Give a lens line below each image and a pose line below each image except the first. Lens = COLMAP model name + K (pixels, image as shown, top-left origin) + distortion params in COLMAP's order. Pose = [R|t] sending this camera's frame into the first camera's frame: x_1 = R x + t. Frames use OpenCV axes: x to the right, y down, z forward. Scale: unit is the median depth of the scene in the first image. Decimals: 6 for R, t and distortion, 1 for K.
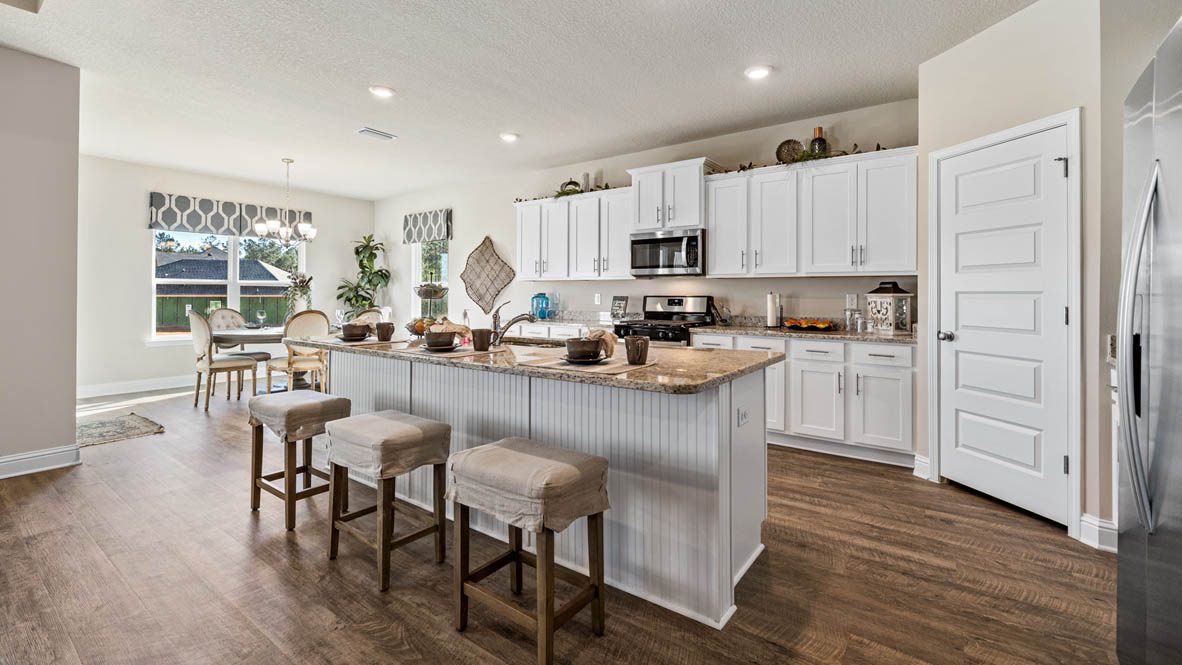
lens RADIAL K [[503.8, 0, 589.4], [0, 503.8, 291.8], [0, 0, 1]] dist [0.000479, 0.000056]
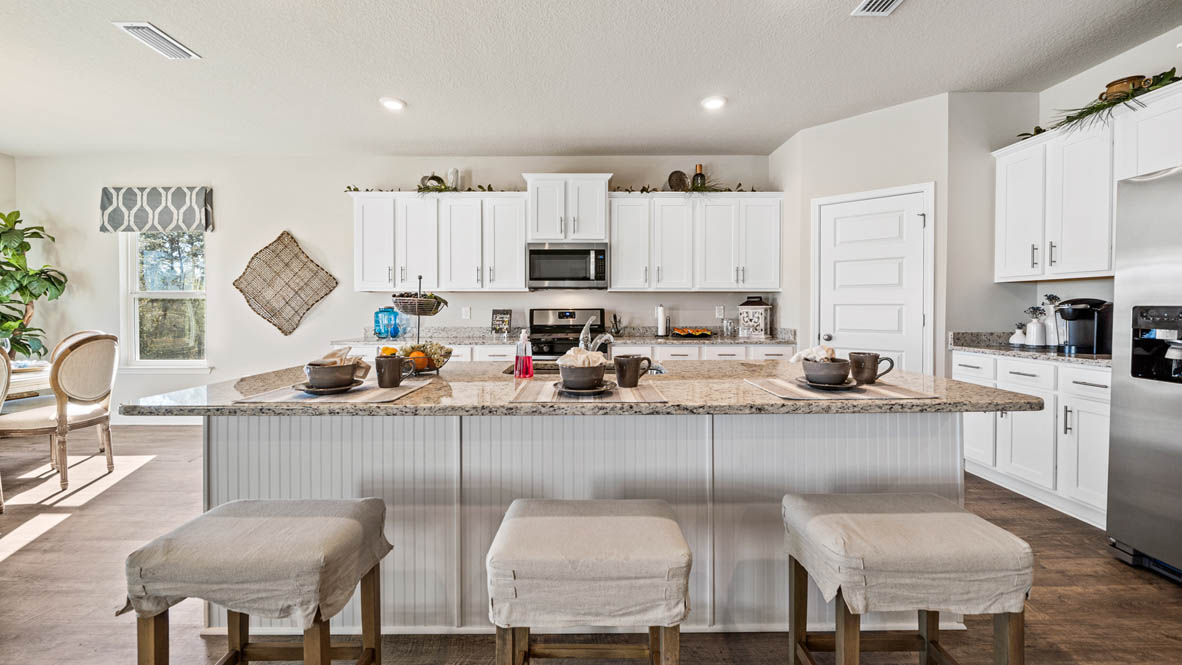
lens RADIAL K [[451.2, 0, 589.8], [0, 451.2, 312.0], [0, 0, 1]] dist [-0.001811, -0.000110]
pose [[0.804950, -0.011819, 0.593225, -0.349244], [0.002046, 0.999851, 0.017143, -0.000815], [-0.593340, -0.012586, 0.804854, 0.276847]]
